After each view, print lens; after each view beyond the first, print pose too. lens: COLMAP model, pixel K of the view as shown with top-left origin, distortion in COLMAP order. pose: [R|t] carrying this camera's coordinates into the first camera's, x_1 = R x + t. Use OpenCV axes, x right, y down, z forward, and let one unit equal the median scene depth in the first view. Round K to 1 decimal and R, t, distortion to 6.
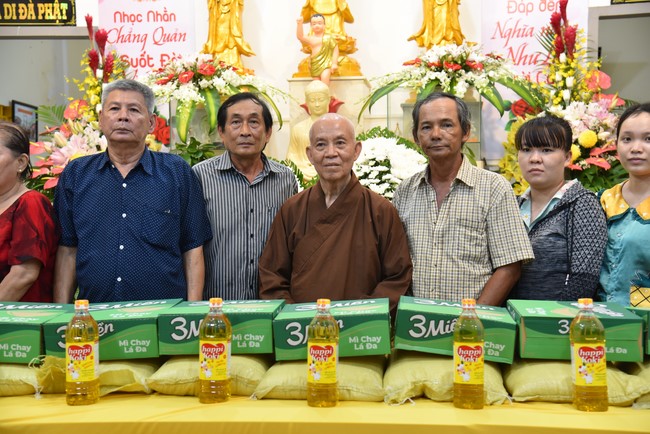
lens RADIAL K [[960.8, 0, 326.6], [0, 960.8, 220.3], [0, 0, 1]] dist [0.283575, 0.023522]
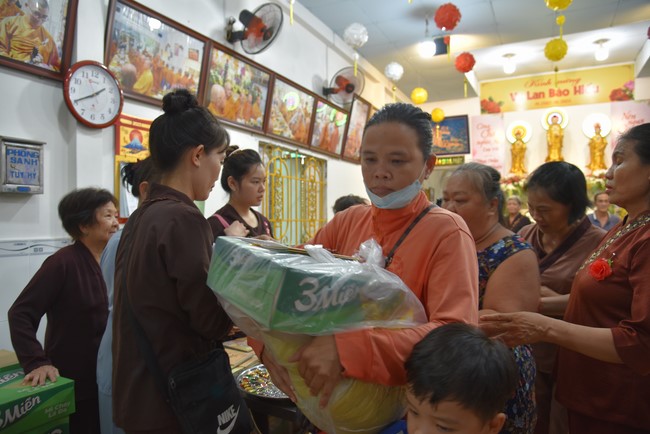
lens RADIAL K [[440.0, 0, 322.8], [0, 440.0, 220.2], [0, 0, 1]] dist [-0.113853, 0.058885]
pose [[0.932822, 0.011070, -0.360166, -0.261830], [-0.018776, 0.999663, -0.017904, 0.016937], [0.359847, 0.023463, 0.932716, -0.652064]]
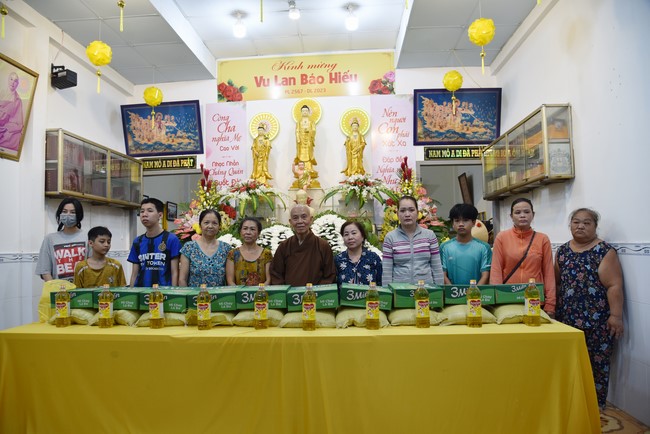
lens RADIAL K [[442.6, 0, 324.0], [0, 442.6, 220.4], [0, 0, 1]] dist [-0.113616, 0.064160]
pose [[0.998635, -0.005549, 0.051945, -0.013933], [0.009603, 0.996898, -0.078118, 0.009950], [-0.051350, 0.078510, 0.995590, -0.030683]]
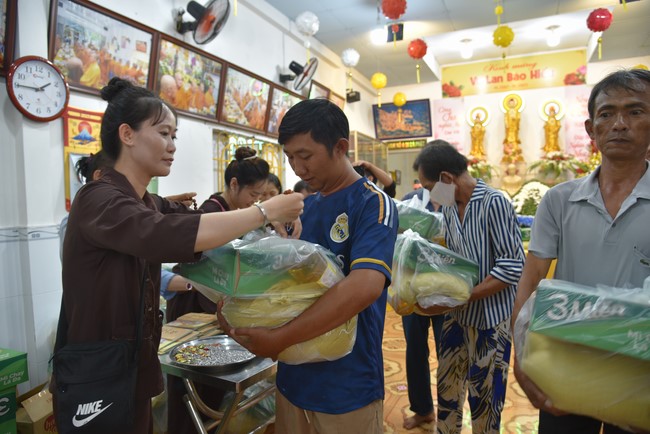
lens RADIAL K [[440.0, 0, 322.8], [0, 440.0, 220.2], [0, 0, 1]] dist [-0.113853, 0.058885]
pose [[0.948311, 0.007973, -0.317244, -0.184918], [-0.001676, 0.999796, 0.020119, 0.014989], [0.317339, -0.018547, 0.948131, -0.670813]]
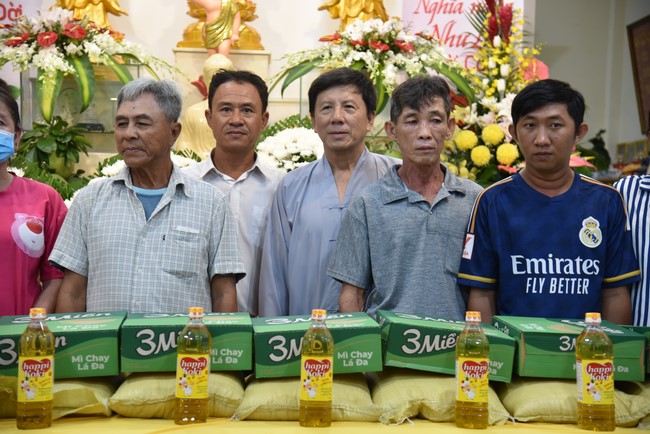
lens RADIAL K [[1313.5, 0, 325.0], [0, 1313.5, 217.0], [0, 0, 1]] dist [0.546092, 0.091505]
pose [[0.984752, 0.026402, 0.171947, -0.138629], [-0.024767, 0.999625, -0.011648, 0.005264], [-0.172190, 0.007212, 0.985037, -0.153847]]
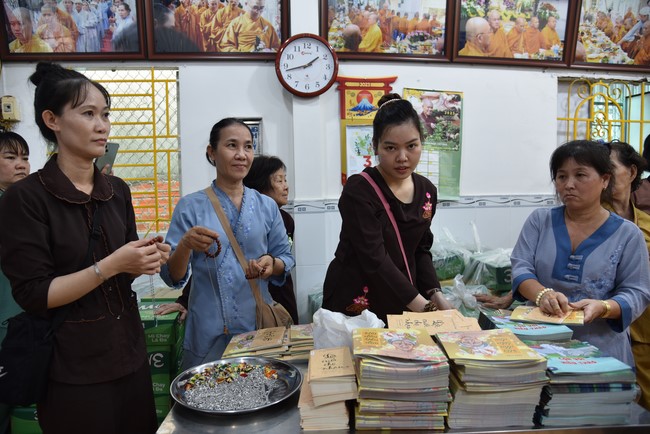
lens RADIAL K [[440.0, 0, 322.8], [0, 440.0, 220.2], [0, 0, 1]] dist [-0.113853, 0.058885]
pose [[0.225521, 0.072301, -0.971552, -0.126023], [-0.014546, 0.997381, 0.070847, 0.019761], [0.974130, -0.001845, 0.225982, -0.325785]]
